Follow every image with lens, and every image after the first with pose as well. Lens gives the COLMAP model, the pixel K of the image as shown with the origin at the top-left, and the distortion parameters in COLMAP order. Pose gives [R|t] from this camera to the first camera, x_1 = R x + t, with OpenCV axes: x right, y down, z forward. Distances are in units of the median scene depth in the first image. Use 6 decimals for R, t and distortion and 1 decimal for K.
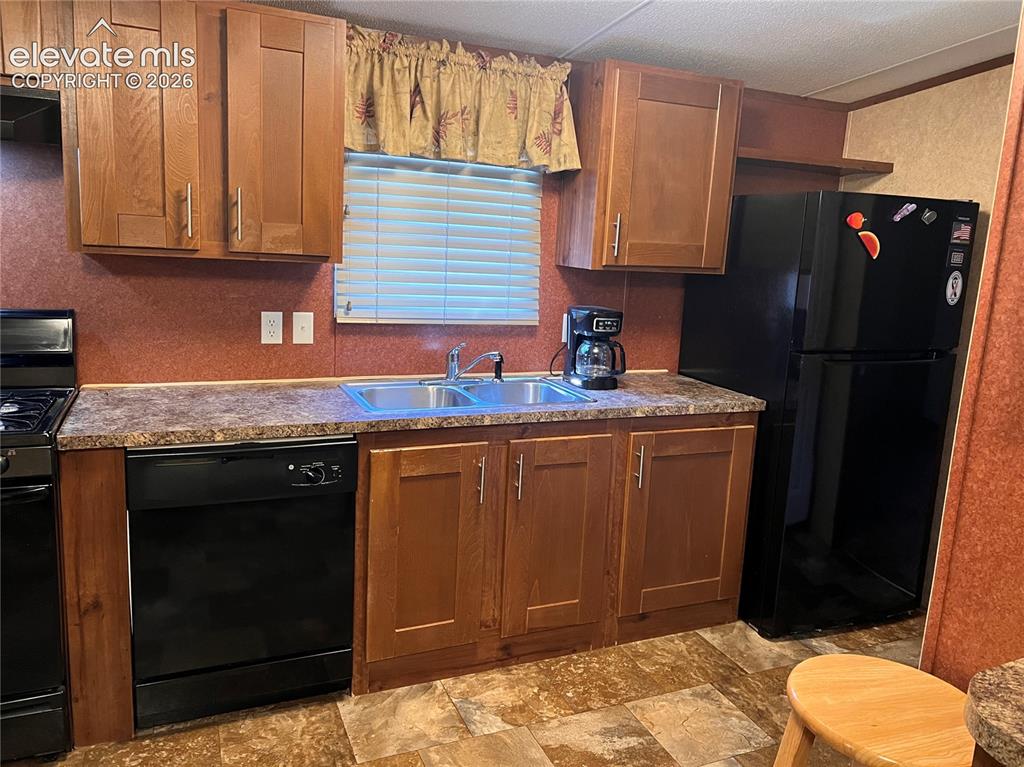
lens RADIAL K [[781.7, 0, 518.8], [0, 781.7, 379.3], [0, 0, 1]] dist [0.067890, -0.094502]
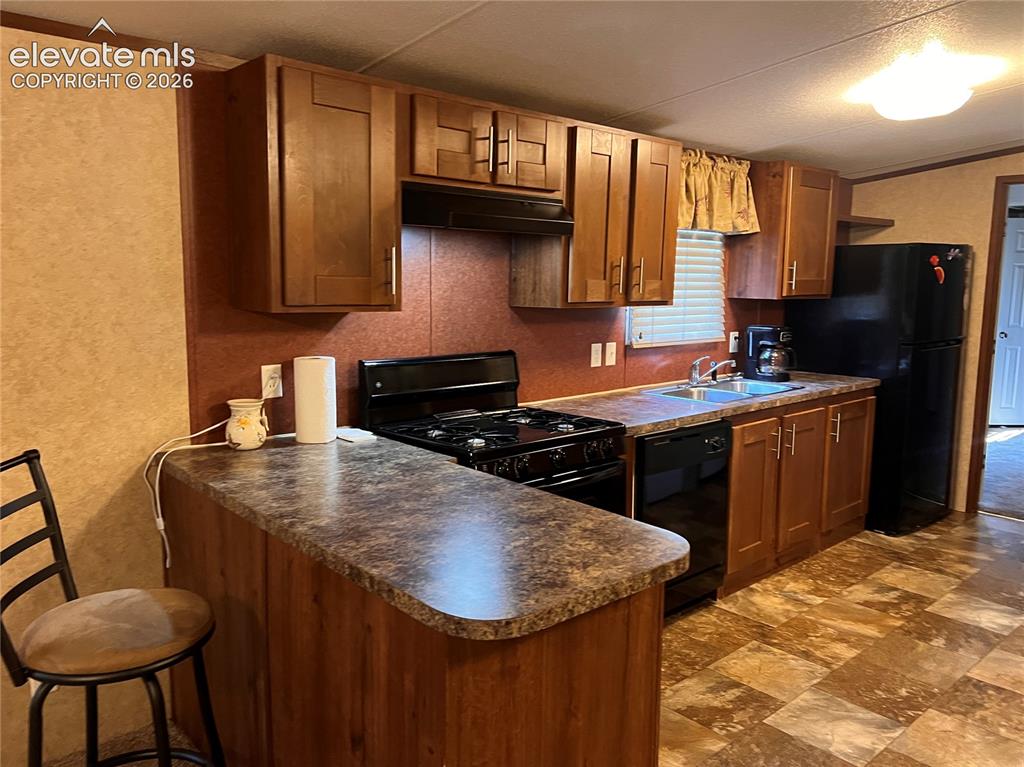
lens RADIAL K [[781.7, 0, 503.1], [0, 781.7, 383.4], [0, 0, 1]] dist [0.067890, -0.094502]
pose [[0.951256, -0.086224, 0.296103, -0.880247], [0.096698, 0.995095, -0.020883, -0.003334], [-0.292850, 0.048498, 0.954928, -0.259548]]
